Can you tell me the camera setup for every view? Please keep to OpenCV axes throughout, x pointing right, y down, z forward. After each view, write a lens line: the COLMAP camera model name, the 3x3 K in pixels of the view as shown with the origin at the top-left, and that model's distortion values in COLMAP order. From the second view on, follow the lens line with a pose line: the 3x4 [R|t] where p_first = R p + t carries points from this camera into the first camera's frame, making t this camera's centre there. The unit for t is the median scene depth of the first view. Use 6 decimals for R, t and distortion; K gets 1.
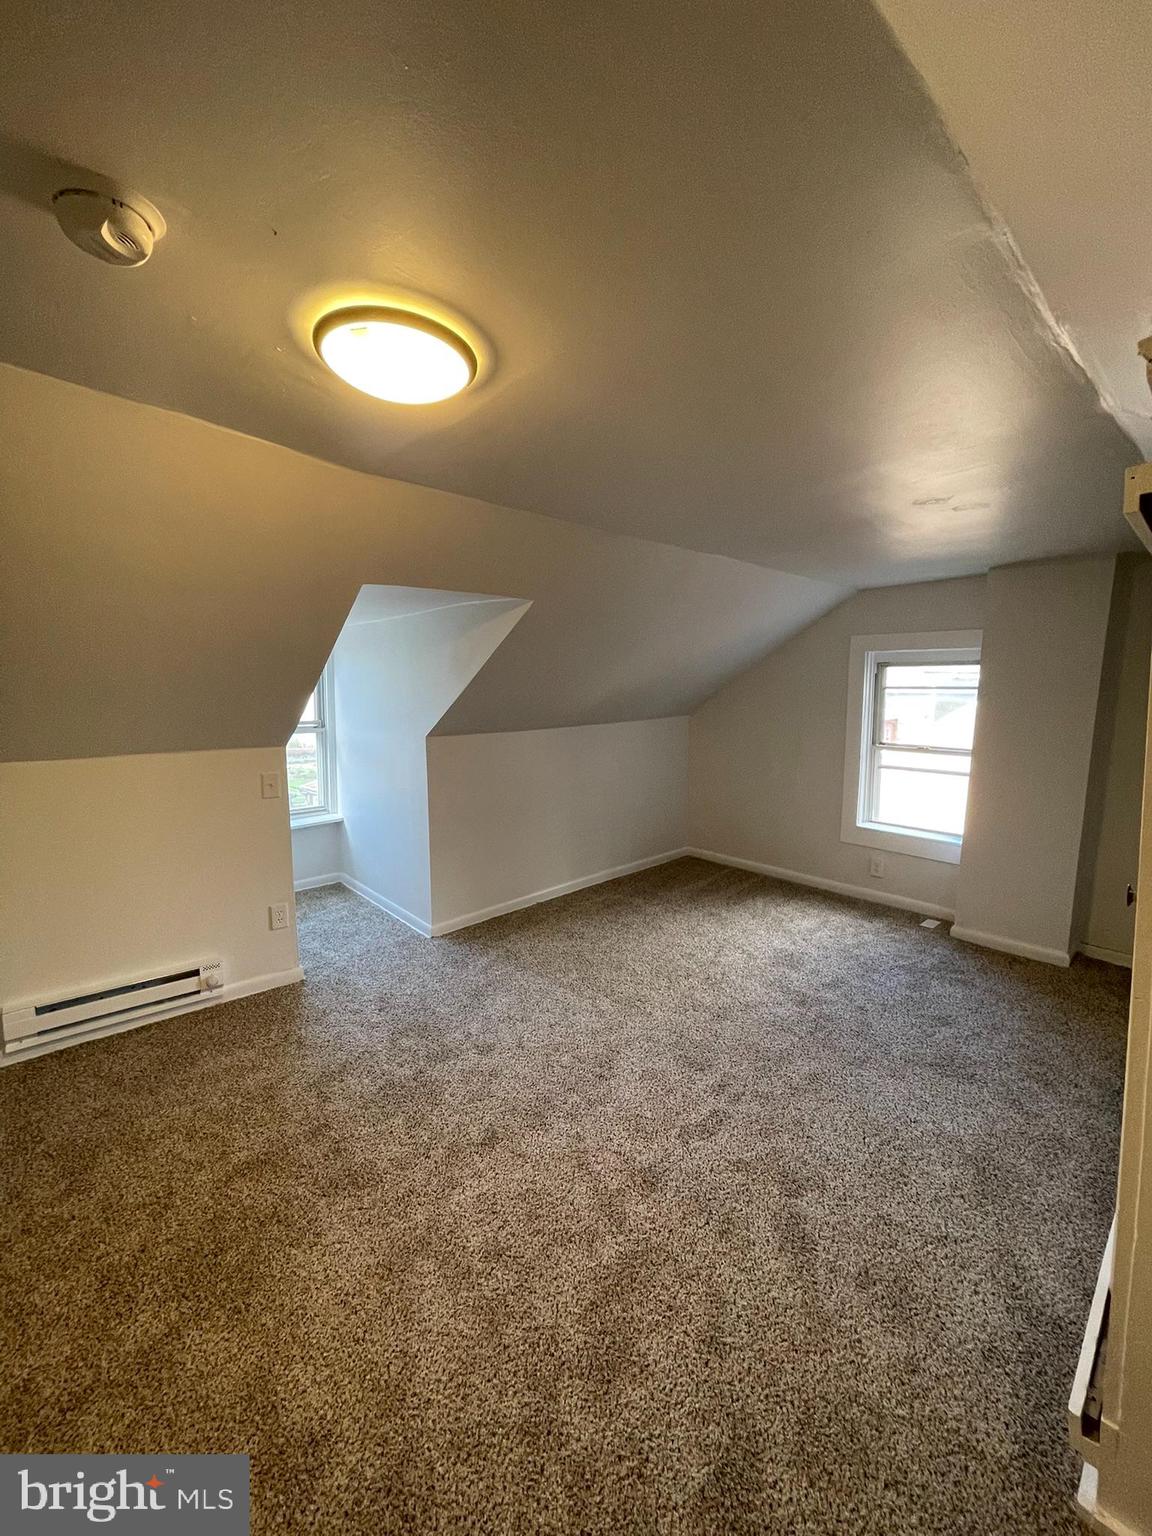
lens RADIAL K [[628.6, 0, 575.1], [0, 628.6, 746.2], [0, 0, 1]] dist [-0.002564, 0.004780]
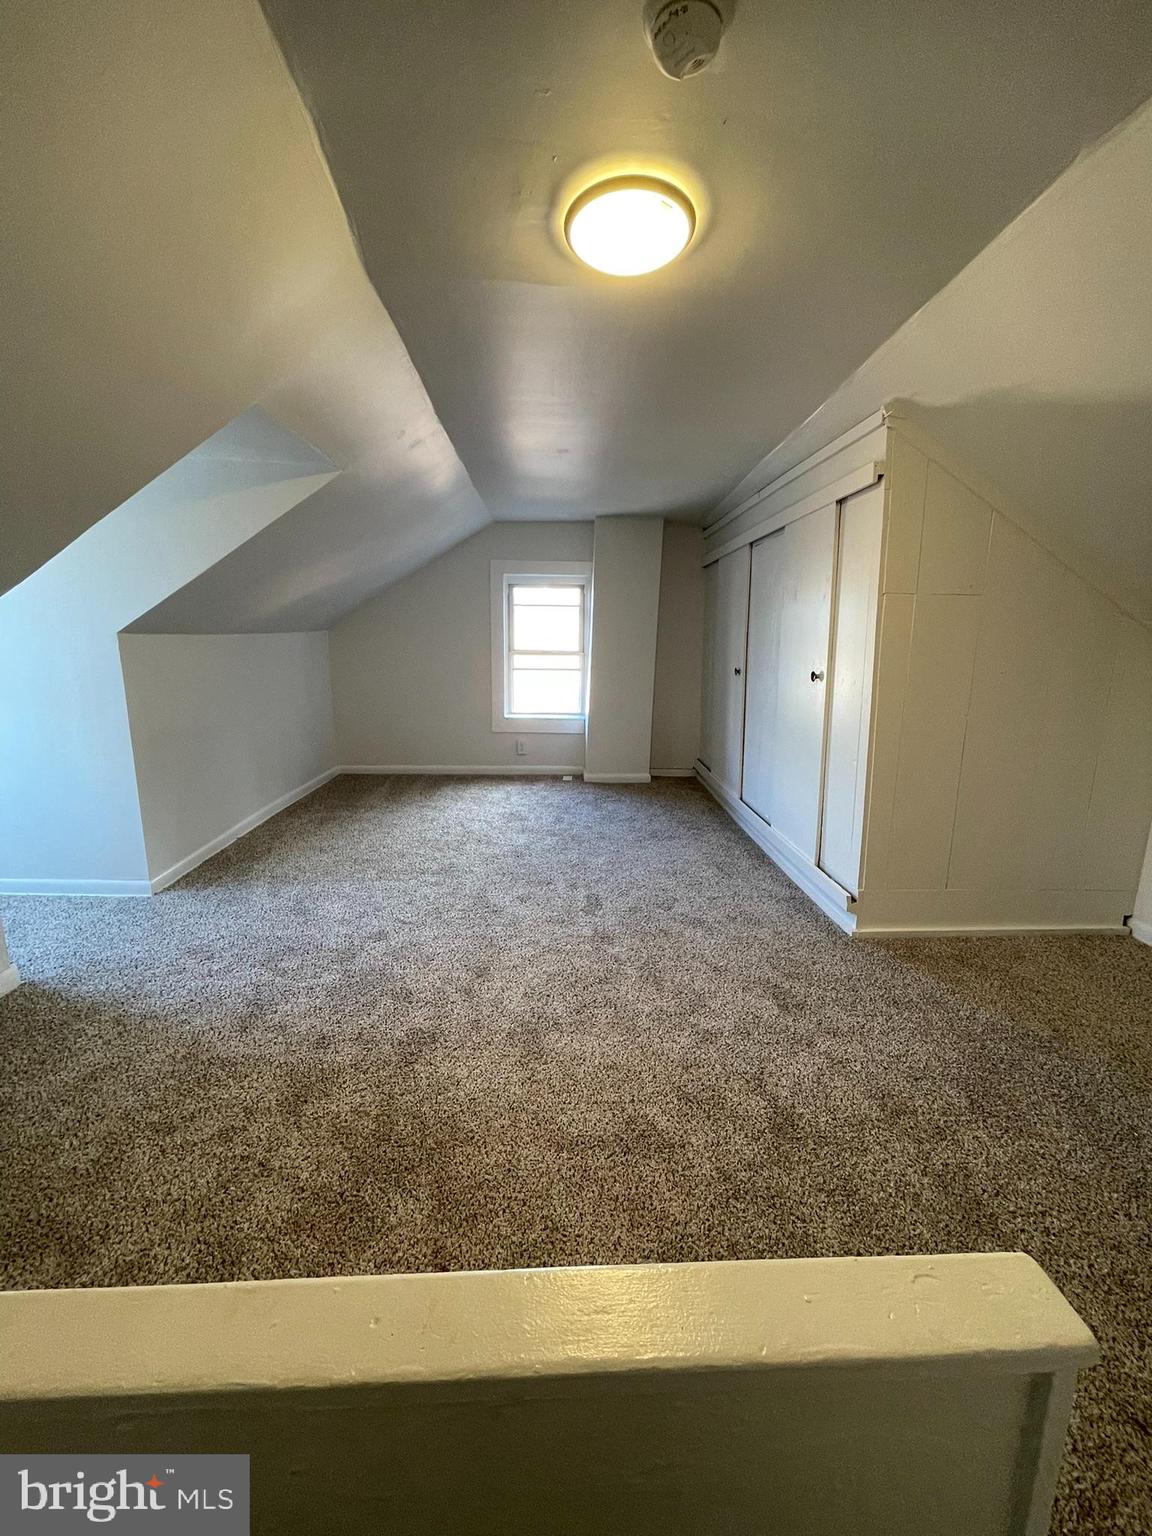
lens RADIAL K [[628.6, 0, 575.1], [0, 628.6, 746.2], [0, 0, 1]] dist [-0.002564, 0.004780]
pose [[0.644592, -0.118110, 0.755348, -0.512422], [0.068392, 0.992942, 0.096898, 0.091623], [-0.761462, -0.010800, 0.648120, 0.110788]]
